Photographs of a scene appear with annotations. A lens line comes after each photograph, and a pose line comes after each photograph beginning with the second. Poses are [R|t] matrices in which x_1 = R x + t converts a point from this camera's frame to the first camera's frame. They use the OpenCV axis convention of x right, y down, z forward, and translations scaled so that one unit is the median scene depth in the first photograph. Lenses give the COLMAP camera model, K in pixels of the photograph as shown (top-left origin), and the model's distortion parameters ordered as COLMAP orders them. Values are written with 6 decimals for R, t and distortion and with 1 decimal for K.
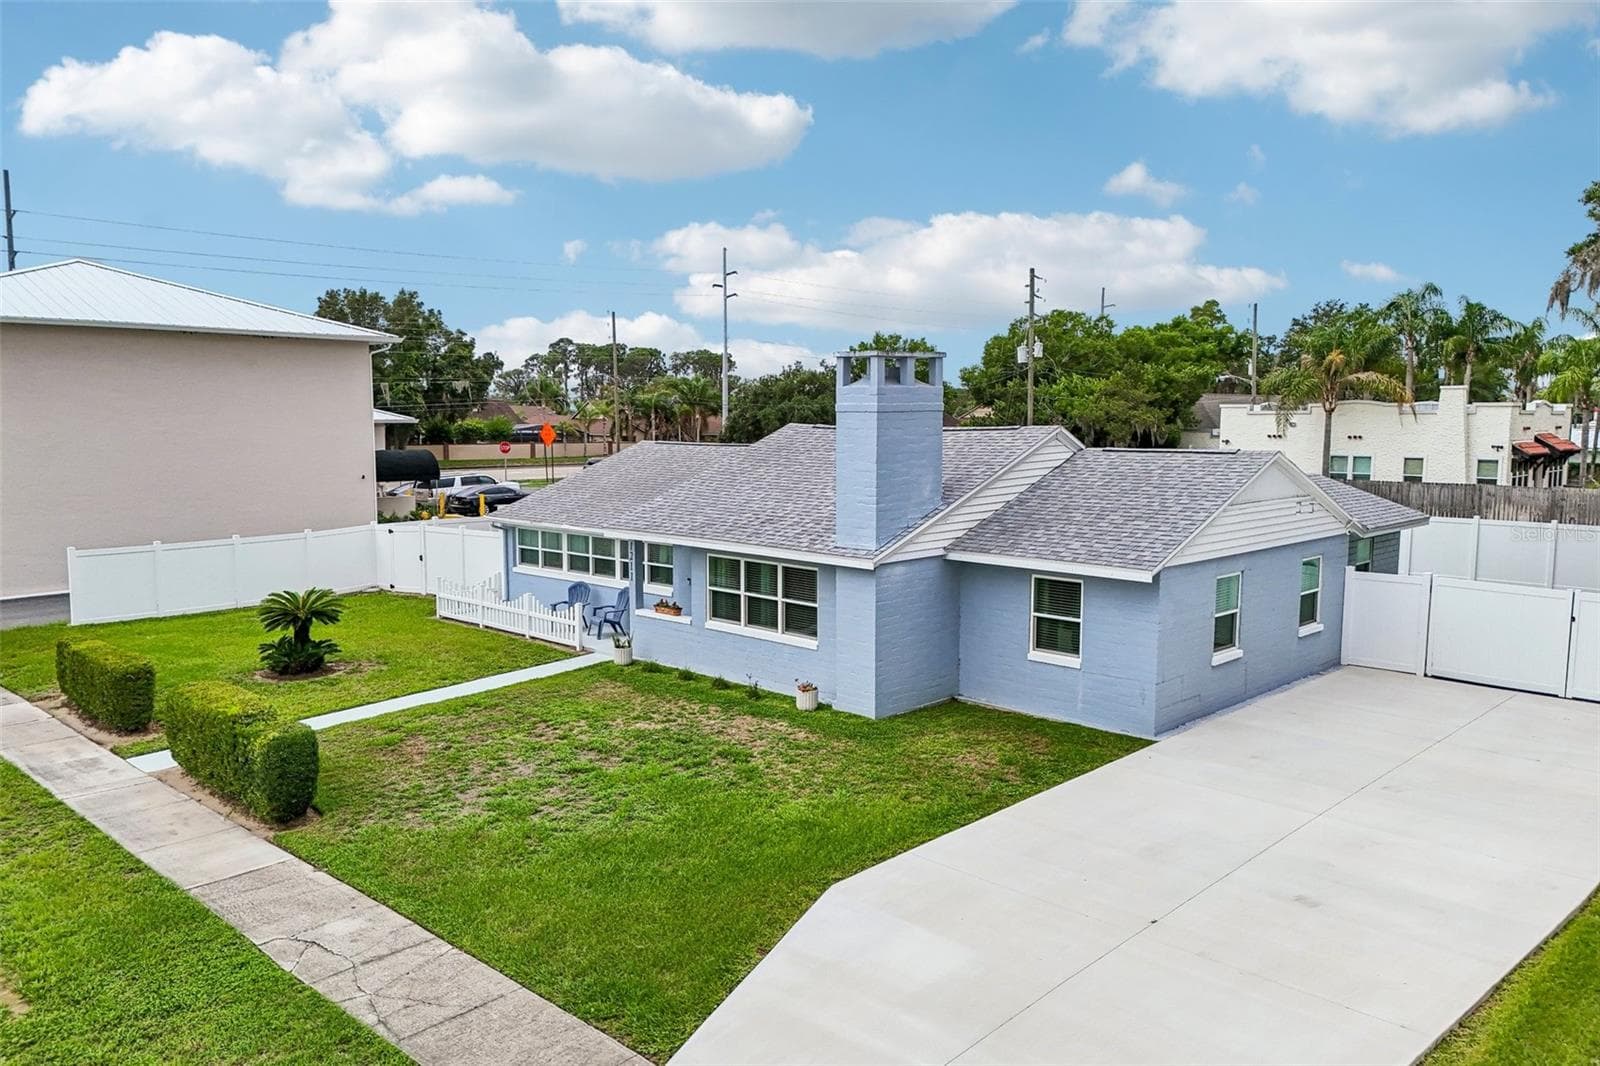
lens RADIAL K [[1172.6, 0, 807.7], [0, 1172.6, 531.7], [0, 0, 1]] dist [0.075443, -0.090660]
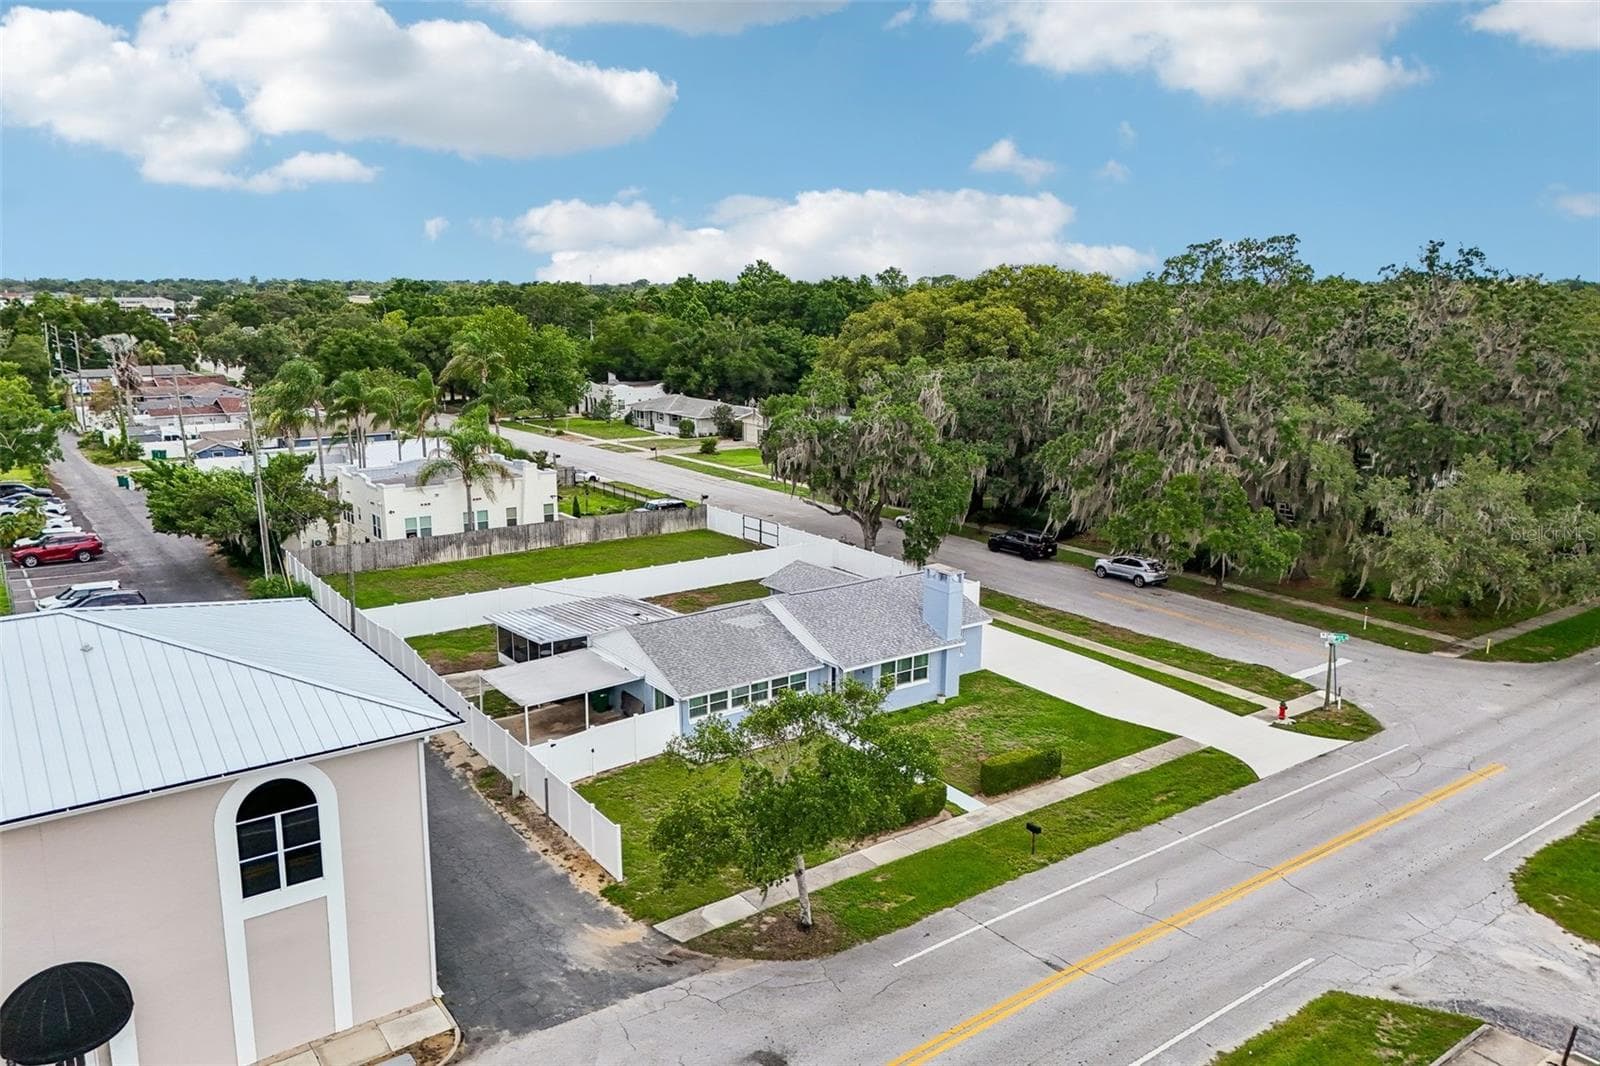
lens RADIAL K [[1160.1, 0, 803.6], [0, 1160.1, 528.5], [0, 0, 1]] dist [0.085627, -0.082209]
pose [[0.183094, -0.199963, 0.962544, -2.504444], [0.094973, 0.978114, 0.185132, -0.752159], [-0.978497, 0.057519, 0.198078, 0.741326]]
